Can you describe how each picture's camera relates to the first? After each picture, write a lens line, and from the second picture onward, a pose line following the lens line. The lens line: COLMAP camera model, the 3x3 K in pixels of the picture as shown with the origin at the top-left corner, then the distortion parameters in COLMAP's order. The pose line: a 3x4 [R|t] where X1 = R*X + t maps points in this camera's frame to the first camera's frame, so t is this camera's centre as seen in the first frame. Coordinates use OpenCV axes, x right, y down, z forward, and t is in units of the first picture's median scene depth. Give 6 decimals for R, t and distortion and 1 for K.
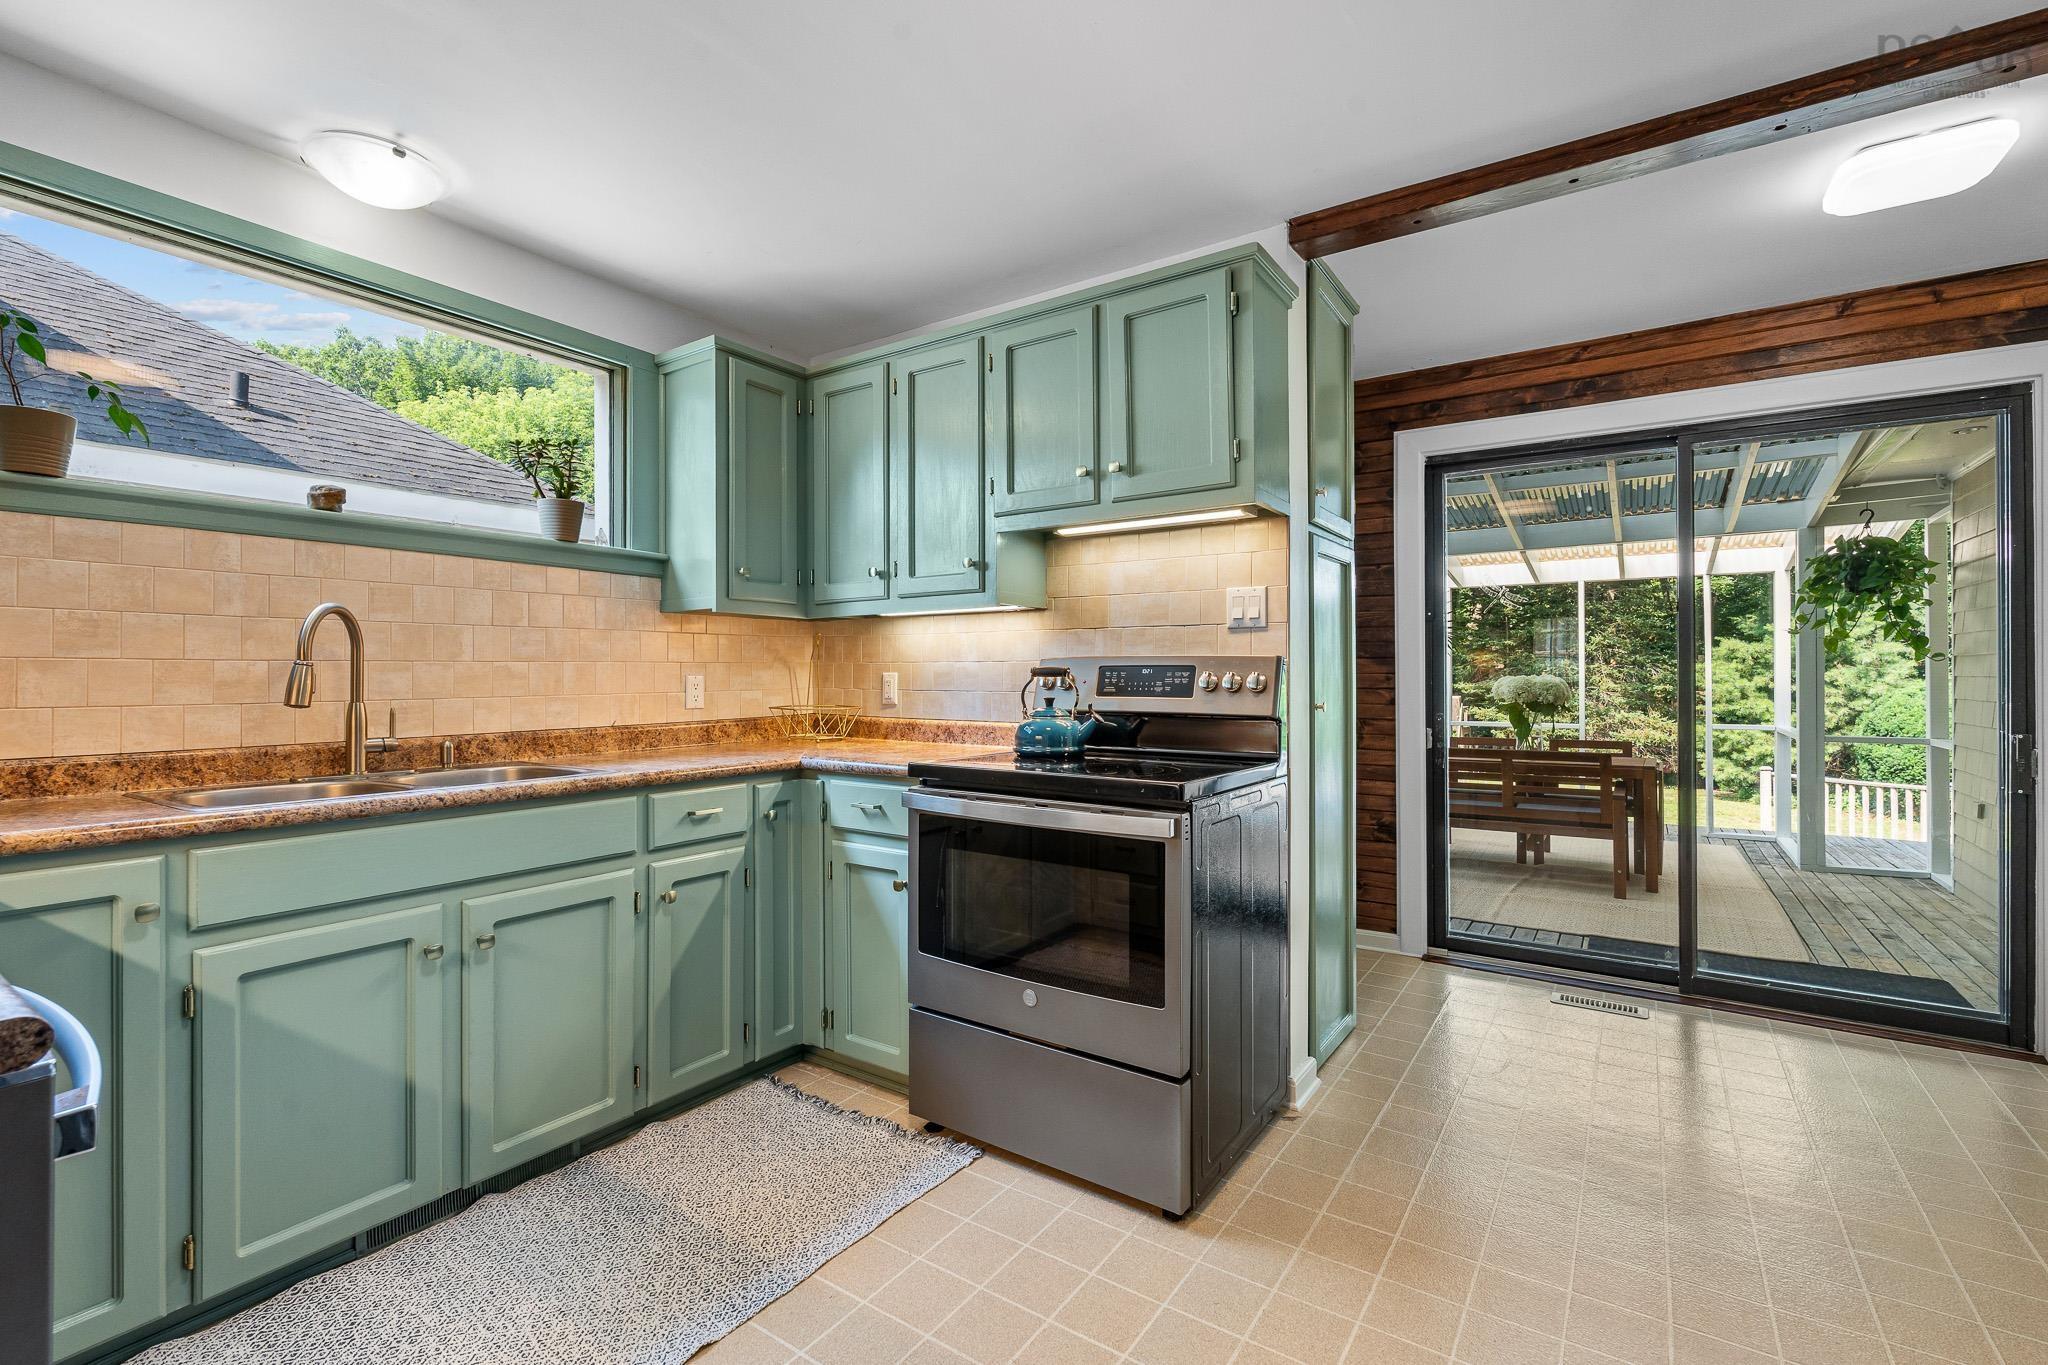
lens RADIAL K [[900.0, 0, 1021.4], [0, 900.0, 677.4], [0, 0, 1]] dist [0.000978, -0.000095]
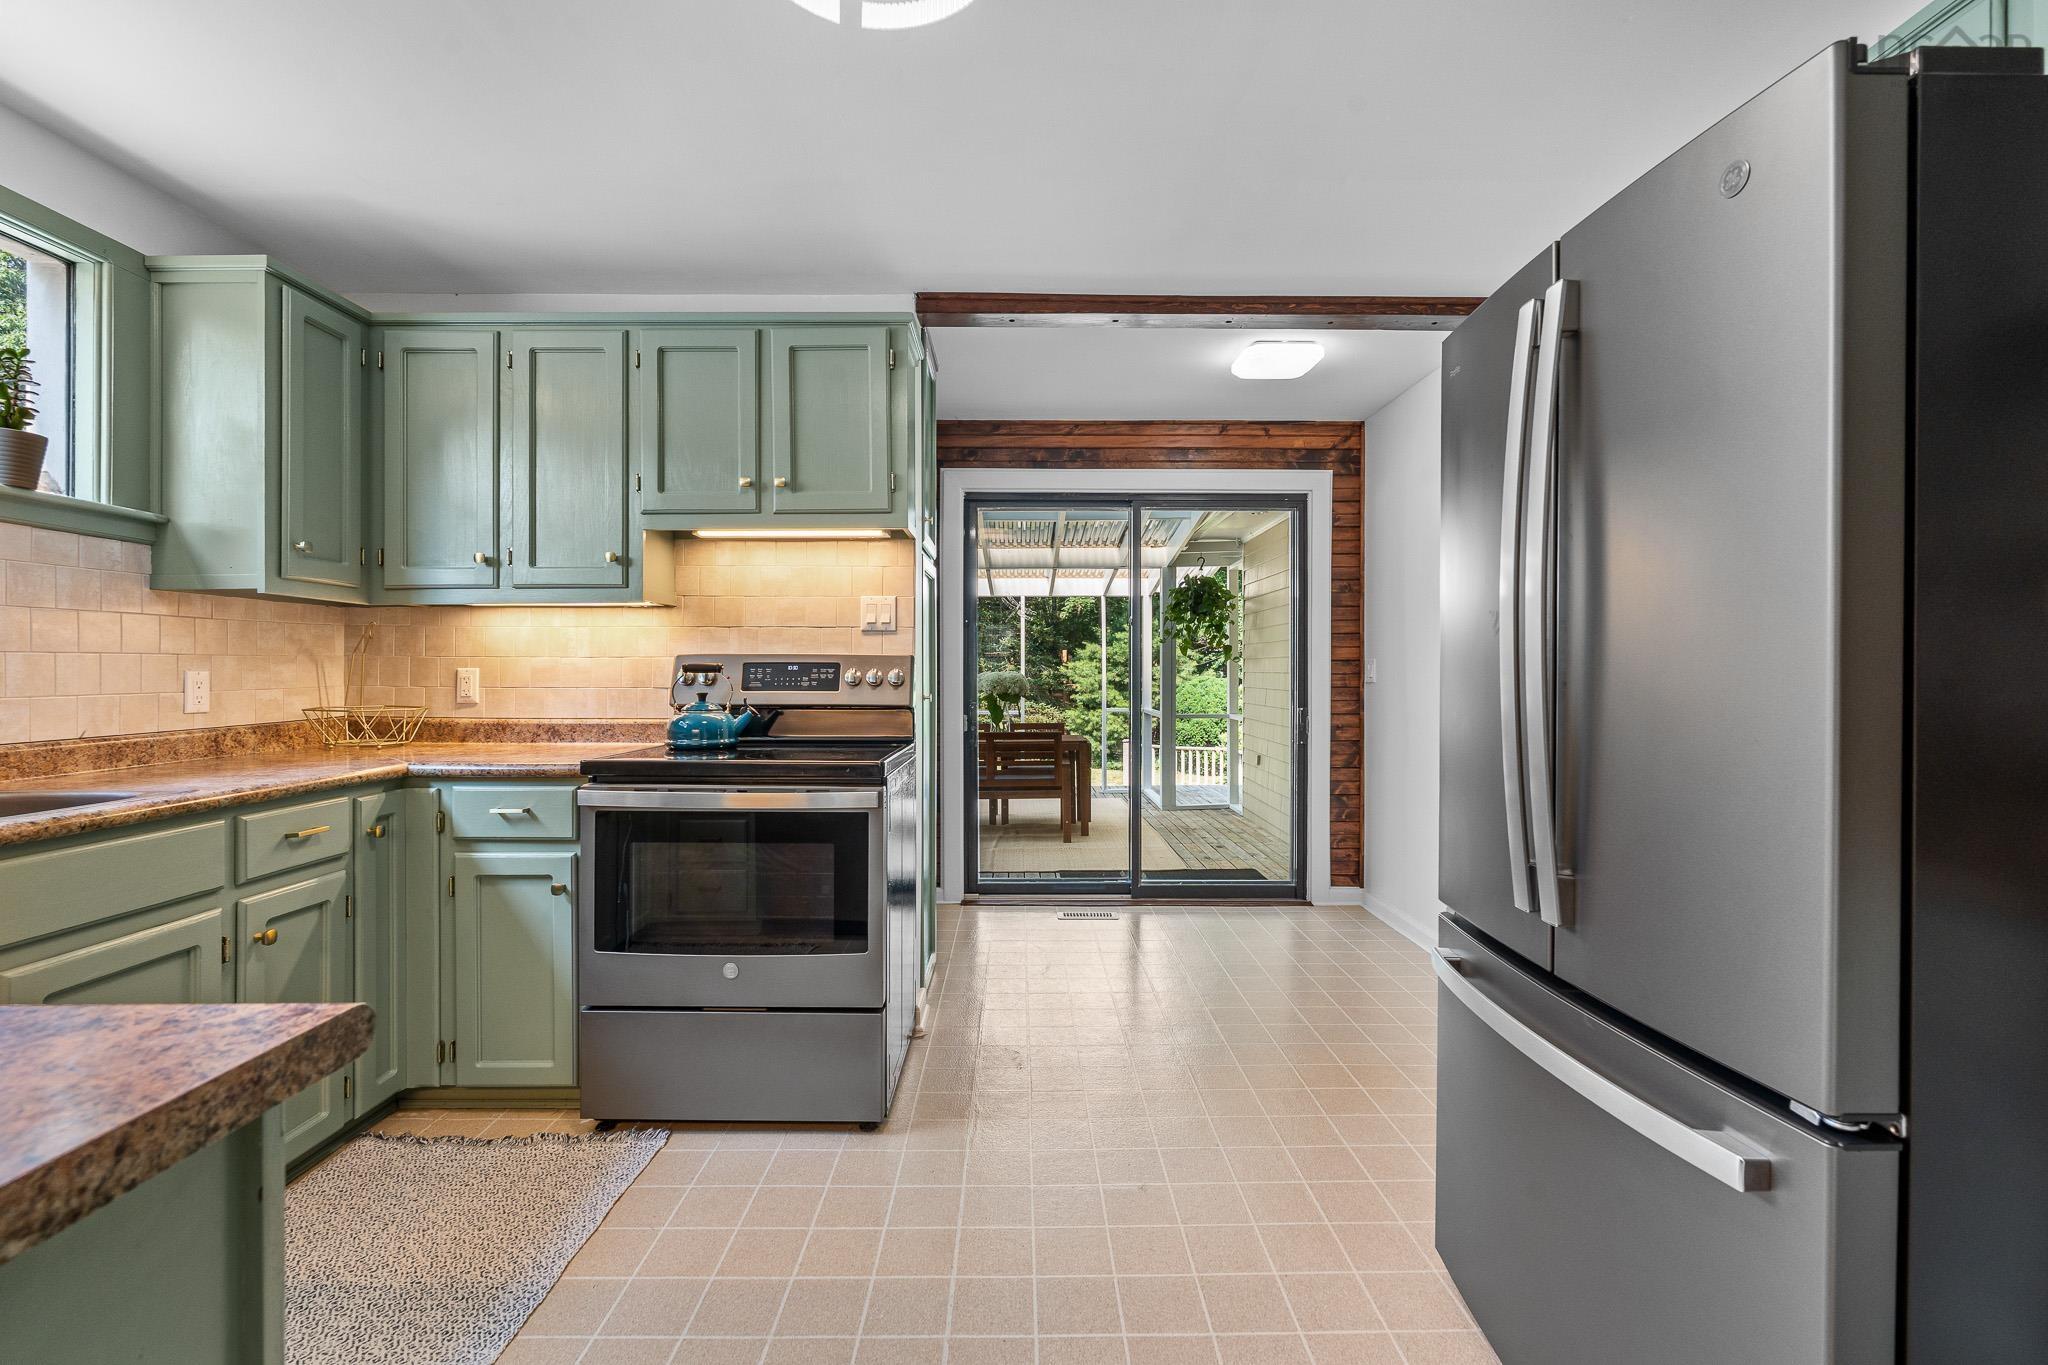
lens RADIAL K [[900.0, 0, 1006.8], [0, 900.0, 676.0], [0, 0, 1]] dist [0.000978, -0.000095]
pose [[0.830476, -0.001974, 0.557051, -0.247924], [0.000306, 0.999995, 0.003087, 0.000057], [-0.557055, -0.002393, 0.830472, -0.060627]]
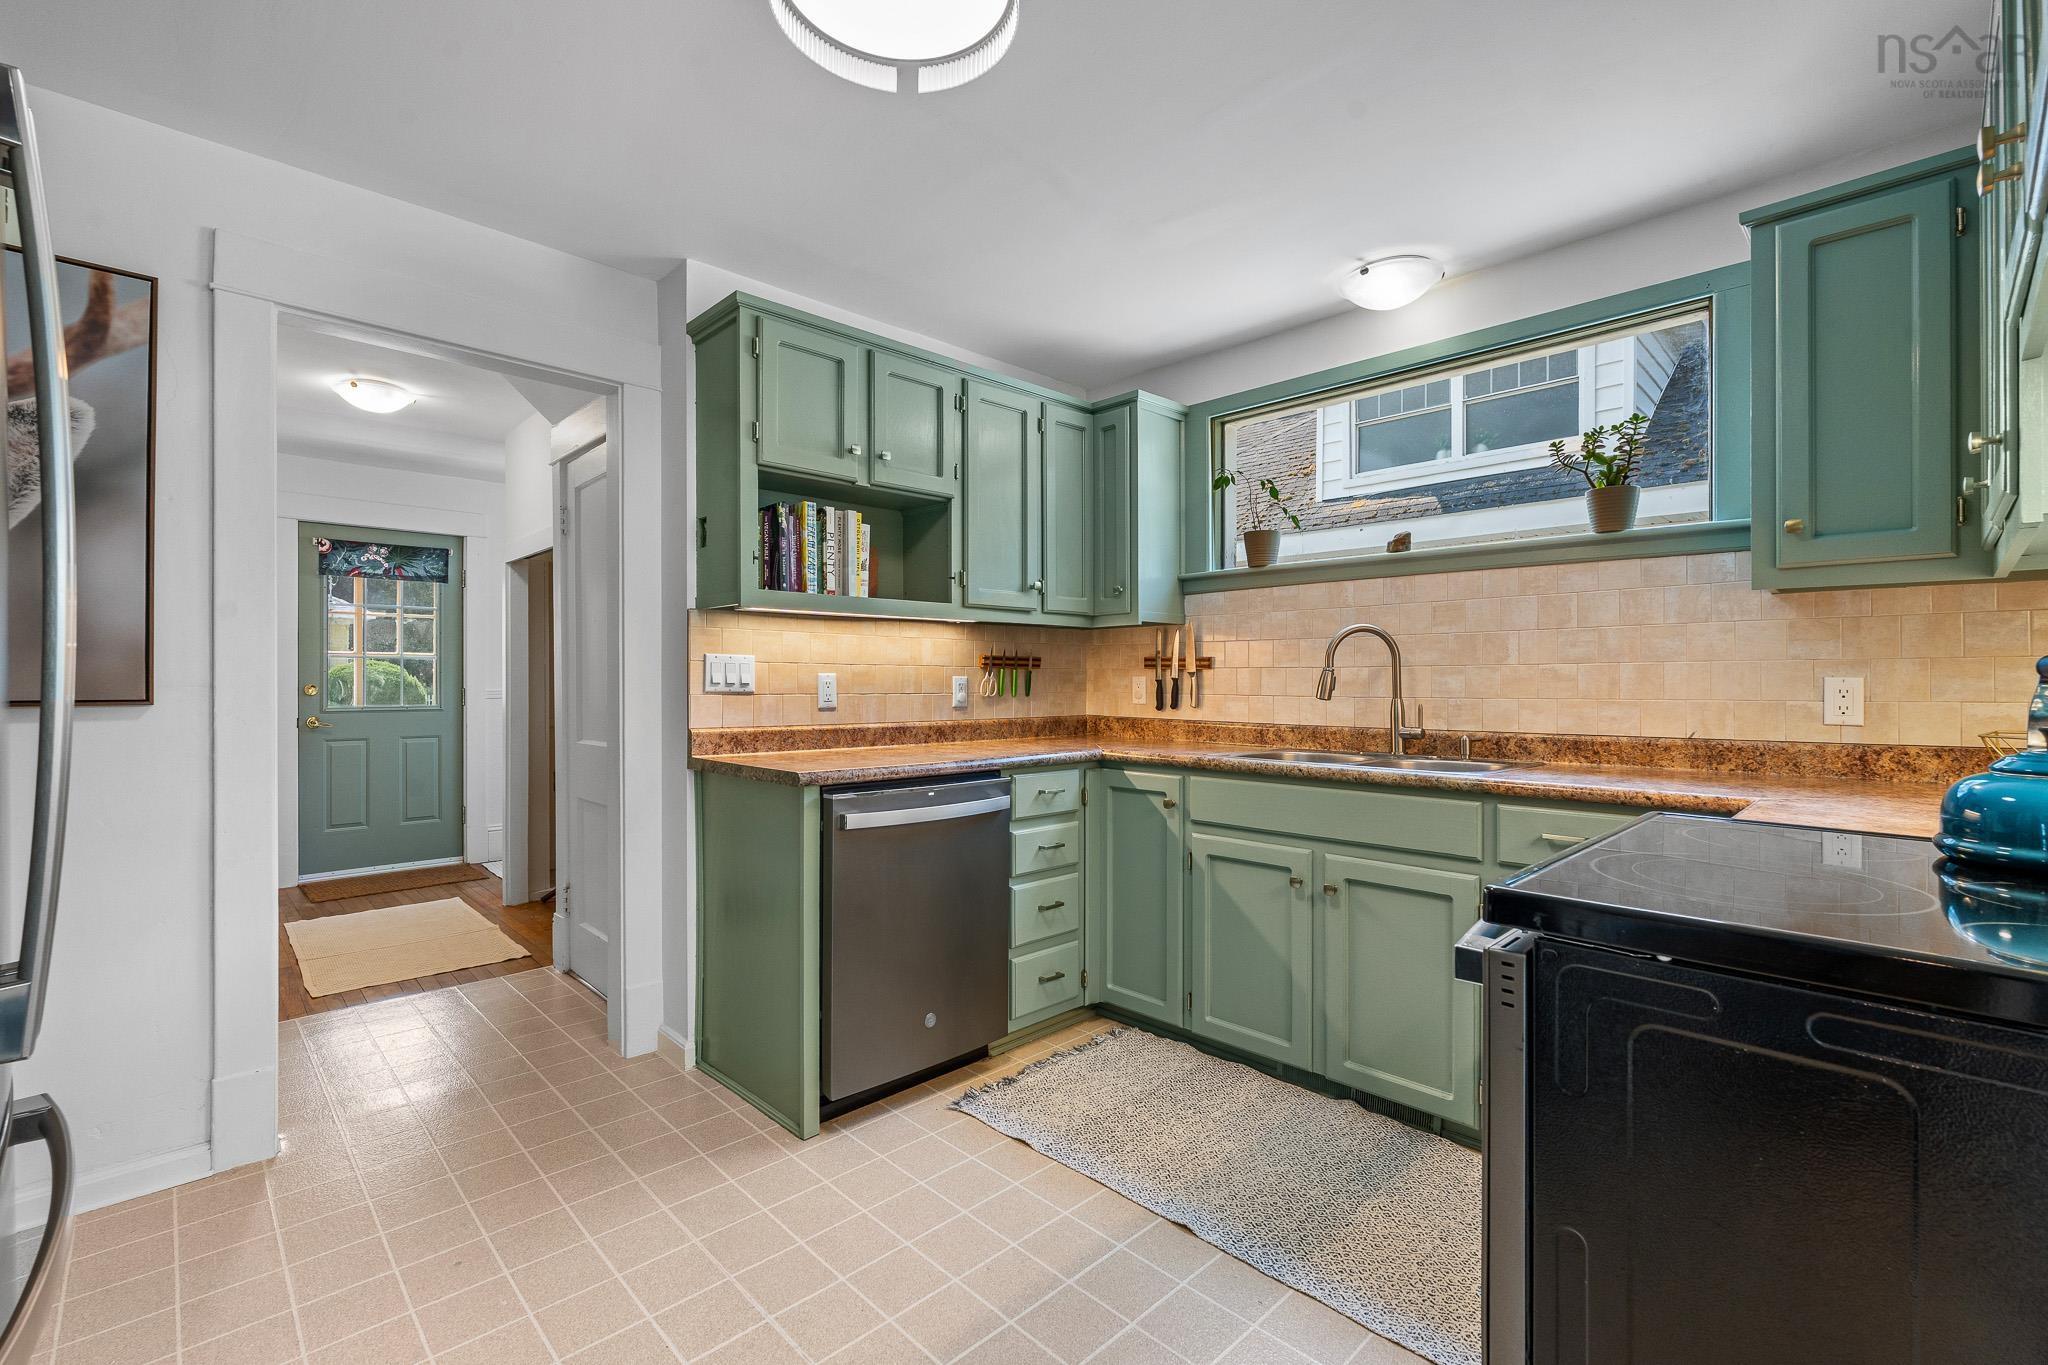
lens RADIAL K [[900.0, 0, 1023.6], [0, 900.0, 673.4], [0, 0, 1]] dist [0.000978, -0.000095]
pose [[-0.201987, 0.004812, -0.979376, 0.525366], [0.004377, 0.999982, 0.004010, -0.013091], [0.979378, -0.003476, -0.202004, 0.604147]]
